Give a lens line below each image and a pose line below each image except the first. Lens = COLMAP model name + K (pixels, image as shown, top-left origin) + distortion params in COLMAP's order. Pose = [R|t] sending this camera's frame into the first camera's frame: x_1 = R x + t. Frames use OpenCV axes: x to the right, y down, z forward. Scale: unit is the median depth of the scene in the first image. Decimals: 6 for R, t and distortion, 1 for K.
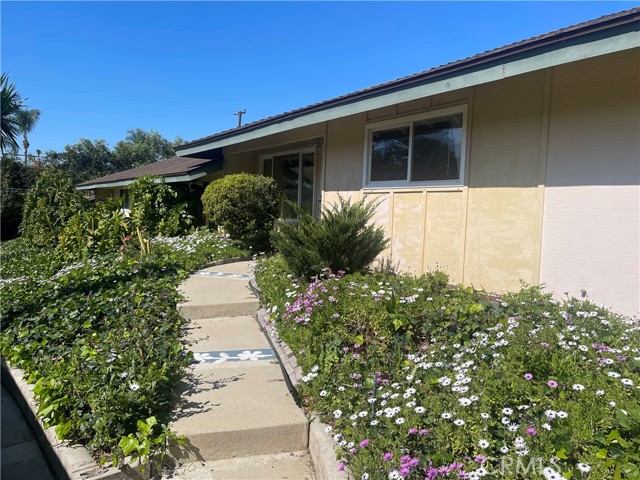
lens RADIAL K [[476.4, 0, 320.0], [0, 476.4, 240.0], [0, 0, 1]] dist [0.033060, -0.000964]
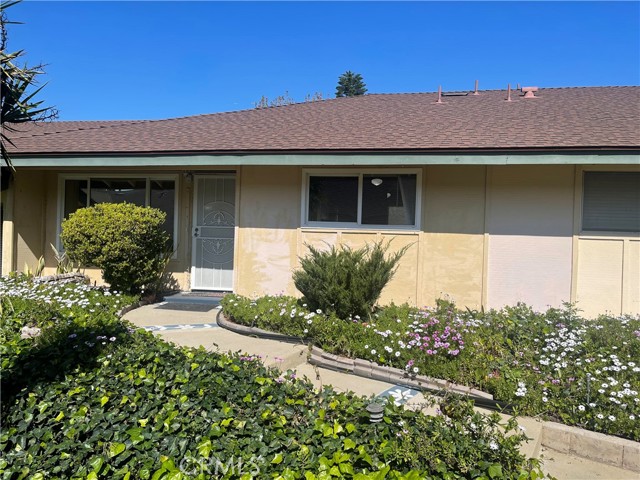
lens RADIAL K [[476.4, 0, 320.0], [0, 476.4, 240.0], [0, 0, 1]] dist [0.033060, -0.000964]
pose [[0.711307, -0.014281, 0.702737, -0.797445], [0.038832, 0.999065, -0.019003, -0.073775], [-0.701808, 0.040805, 0.711196, 0.270165]]
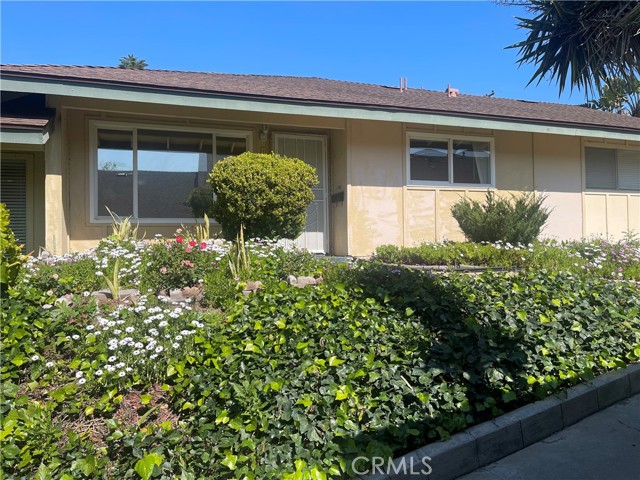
lens RADIAL K [[476.4, 0, 320.0], [0, 476.4, 240.0], [0, 0, 1]] dist [0.033060, -0.000964]
pose [[0.242331, -0.028845, 0.969765, -1.382931], [0.083220, 0.996492, 0.008845, -0.005099], [-0.966618, 0.078560, 0.243882, 1.181344]]
